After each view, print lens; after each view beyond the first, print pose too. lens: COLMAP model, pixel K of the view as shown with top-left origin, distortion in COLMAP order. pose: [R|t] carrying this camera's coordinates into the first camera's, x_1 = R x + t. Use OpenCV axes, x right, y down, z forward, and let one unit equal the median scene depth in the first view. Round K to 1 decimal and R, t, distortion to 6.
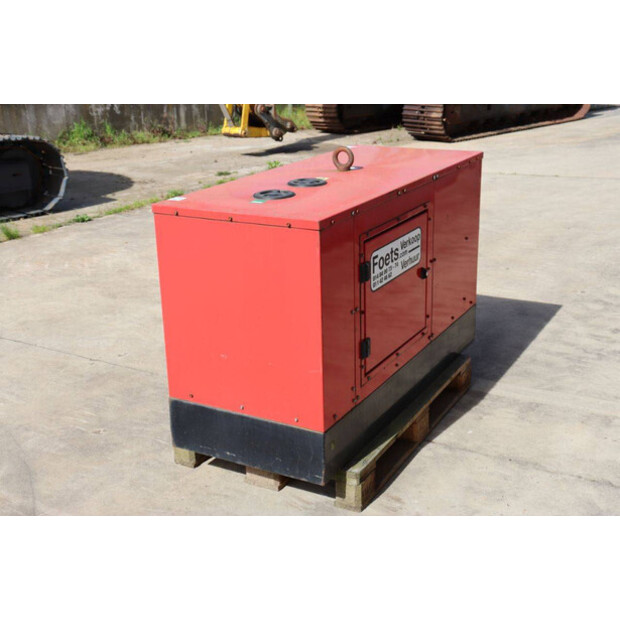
lens RADIAL K [[845.4, 0, 308.6], [0, 845.4, 307.0], [0, 0, 1]] dist [0.028284, 0.000000]
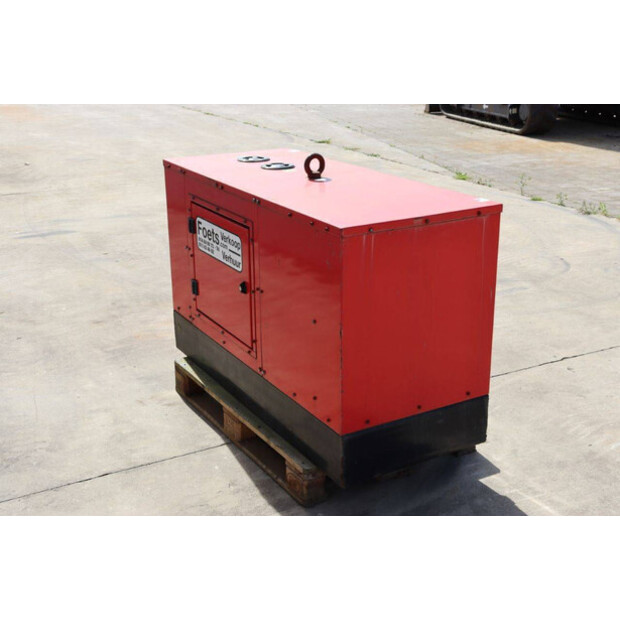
lens RADIAL K [[845.4, 0, 308.8], [0, 845.4, 314.1], [0, 0, 1]] dist [0.028284, 0.000000]
pose [[-0.508087, 0.311925, -0.802839, 0.897141], [-0.251333, 0.837857, 0.484590, -0.509543], [0.823820, 0.447993, -0.347307, 1.422431]]
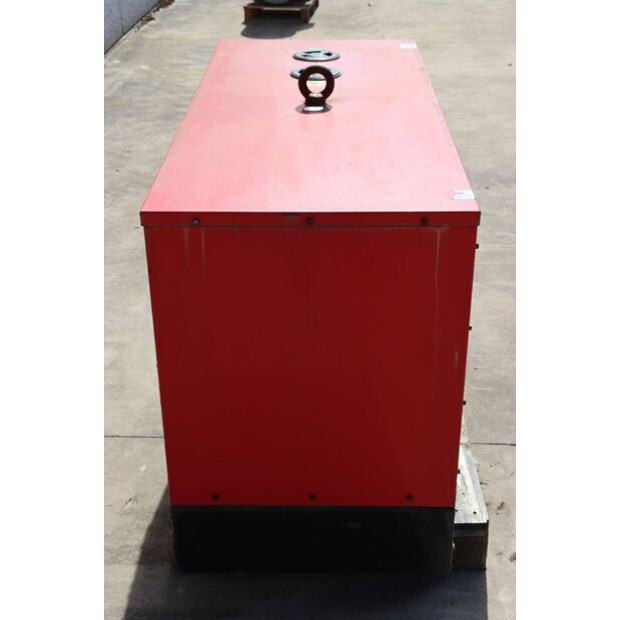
lens RADIAL K [[947.0, 0, 310.2], [0, 947.0, 308.5], [0, 0, 1]] dist [0.016433, 0.000000]
pose [[-0.880664, 0.242248, -0.407120, 0.383622], [-0.124585, 0.710694, 0.692381, -0.556918], [0.457066, 0.660477, -0.595702, 1.548458]]
